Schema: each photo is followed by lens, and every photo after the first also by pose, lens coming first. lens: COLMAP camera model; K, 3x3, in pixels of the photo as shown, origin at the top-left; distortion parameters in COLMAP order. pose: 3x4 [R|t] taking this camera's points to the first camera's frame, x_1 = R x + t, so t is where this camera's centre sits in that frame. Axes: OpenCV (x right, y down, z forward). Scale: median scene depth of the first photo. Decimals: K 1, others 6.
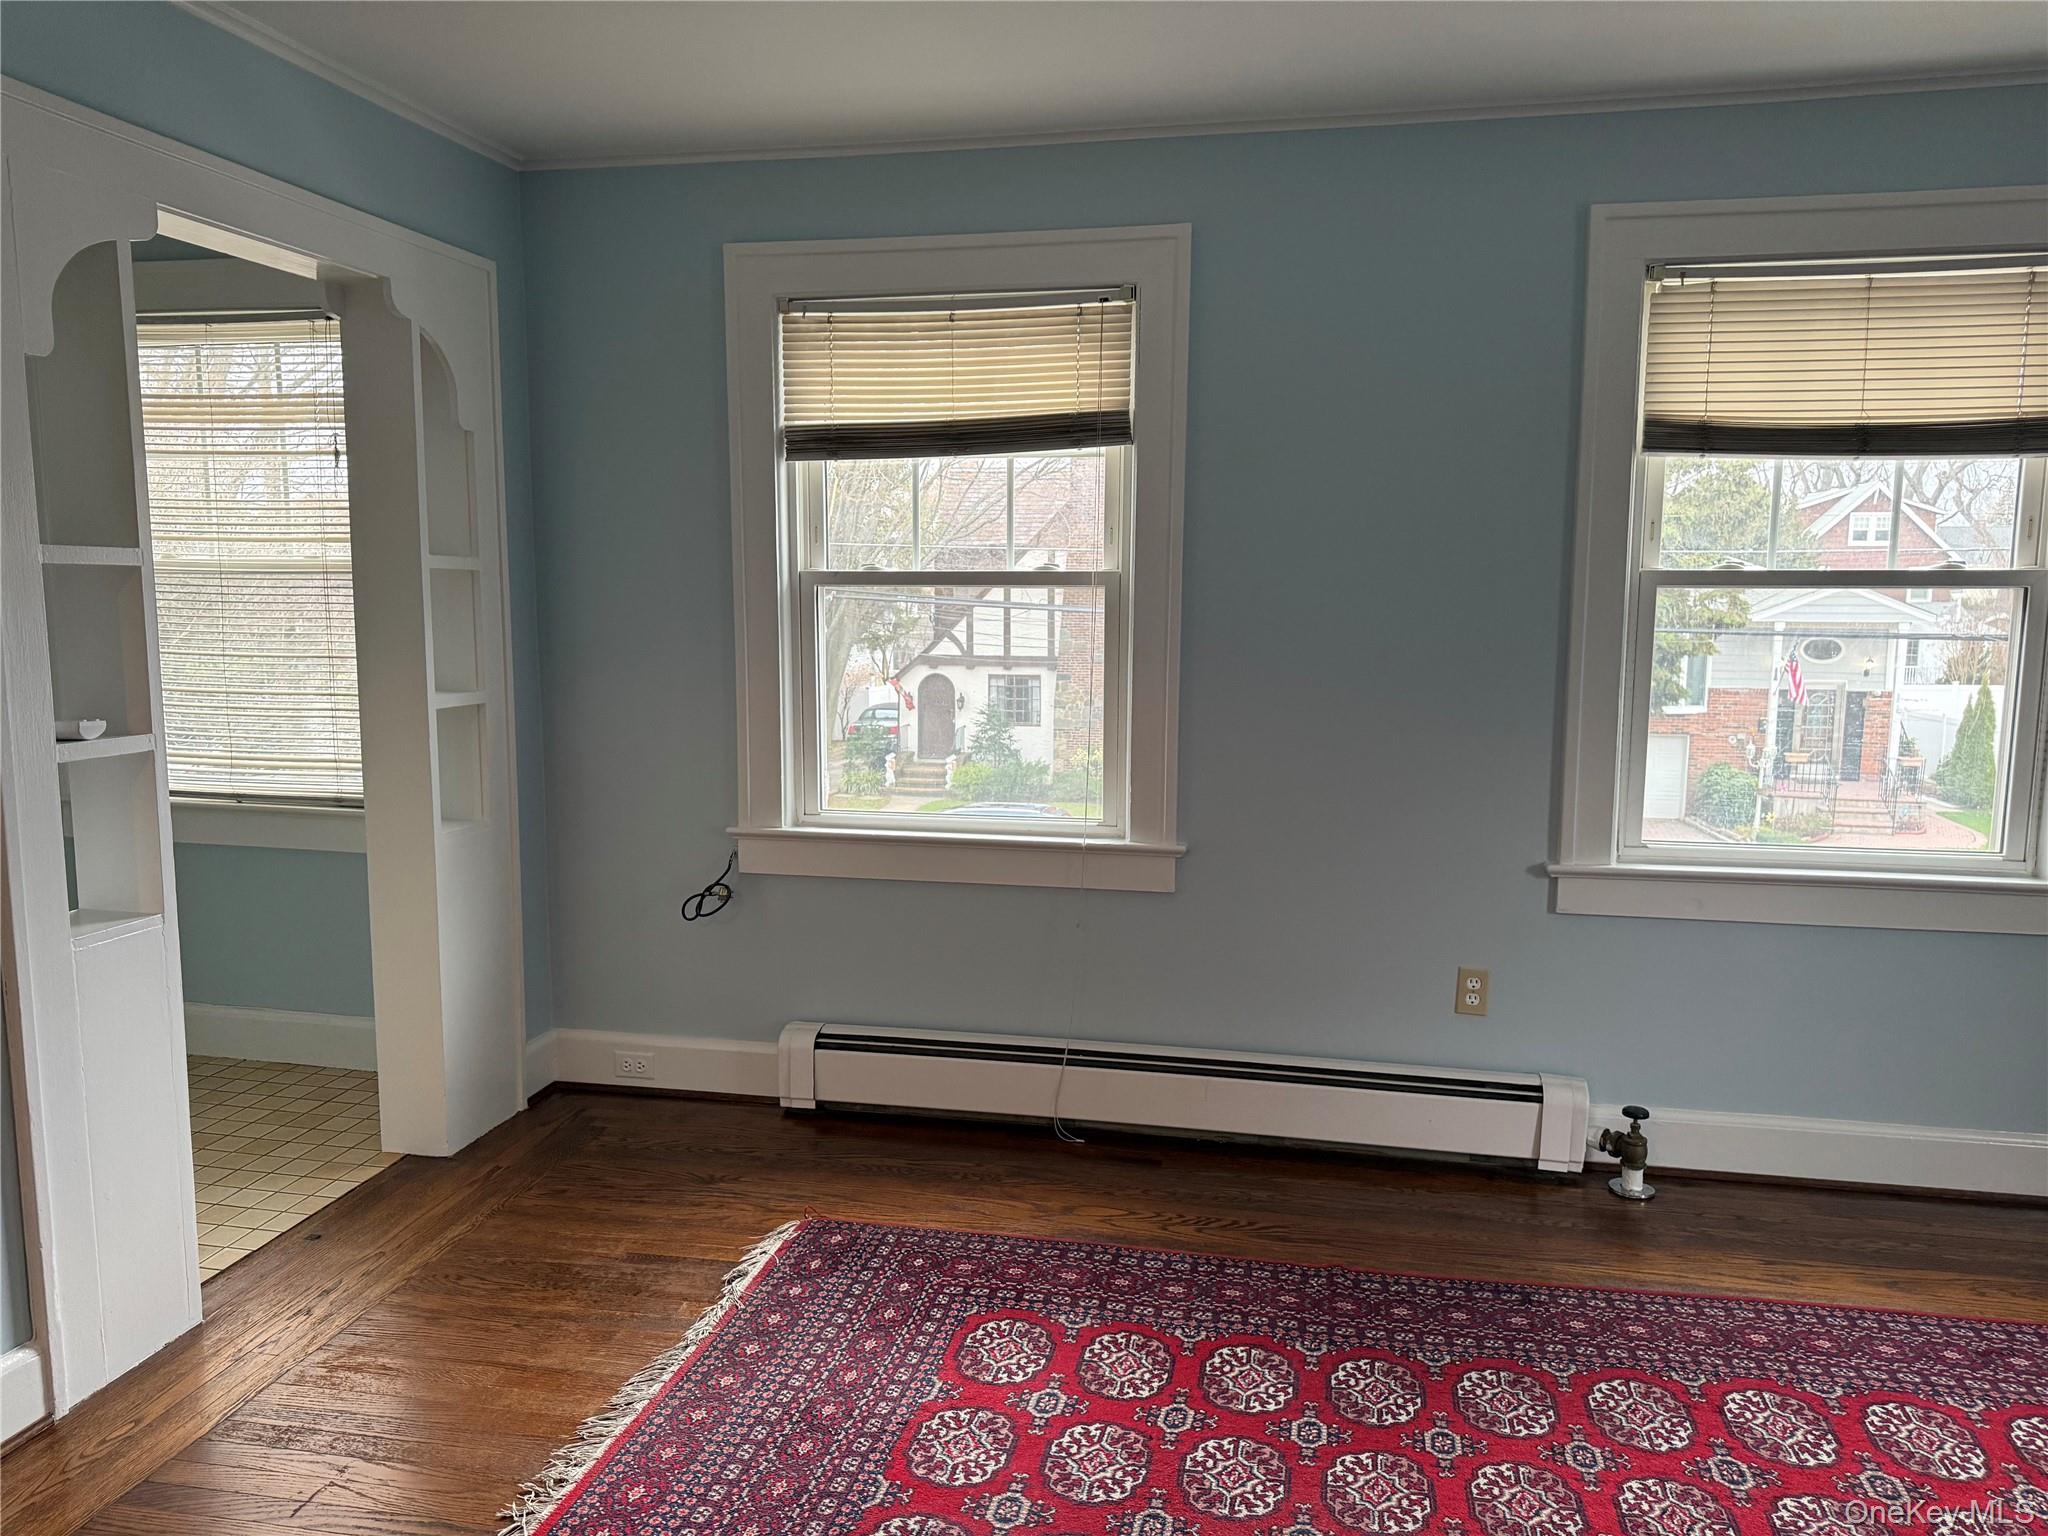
lens RADIAL K [[1444.6, 0, 1024.0], [0, 1444.6, 768.0], [0, 0, 1]] dist [0.117991, -0.153751]
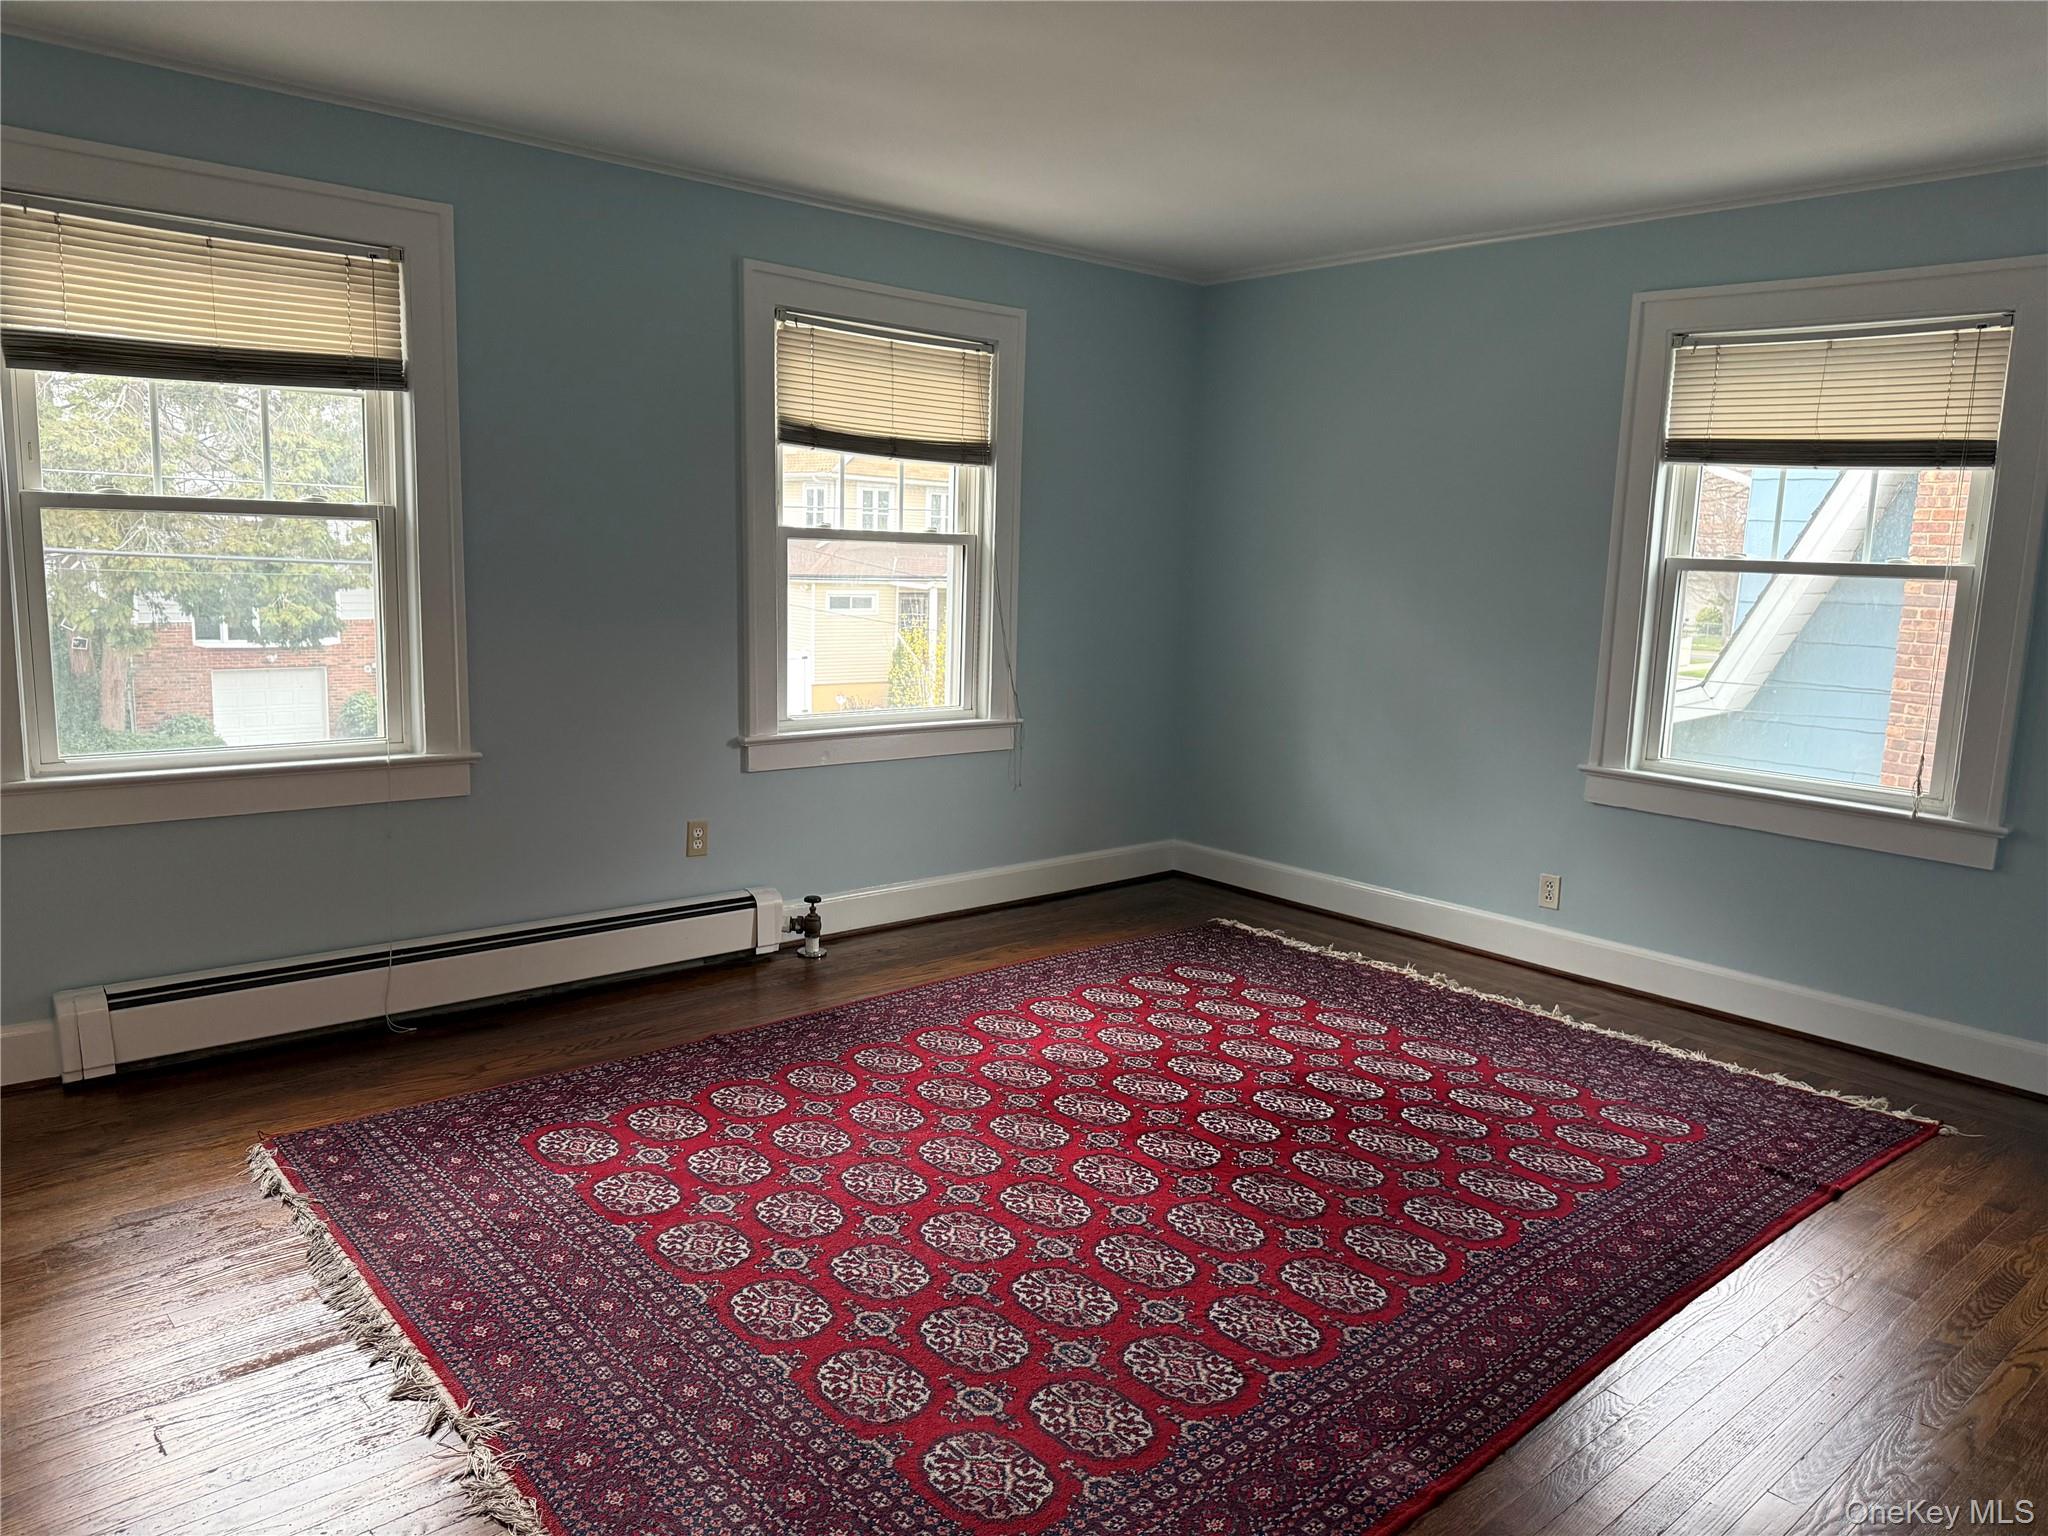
lens RADIAL K [[1444.6, 0, 1024.0], [0, 1444.6, 768.0], [0, 0, 1]] dist [0.117991, -0.153751]
pose [[0.607981, -0.104737, 0.787013, -0.566054], [0.069763, 0.994474, 0.078453, 0.005480], [-0.790880, 0.007207, 0.611928, -0.049264]]
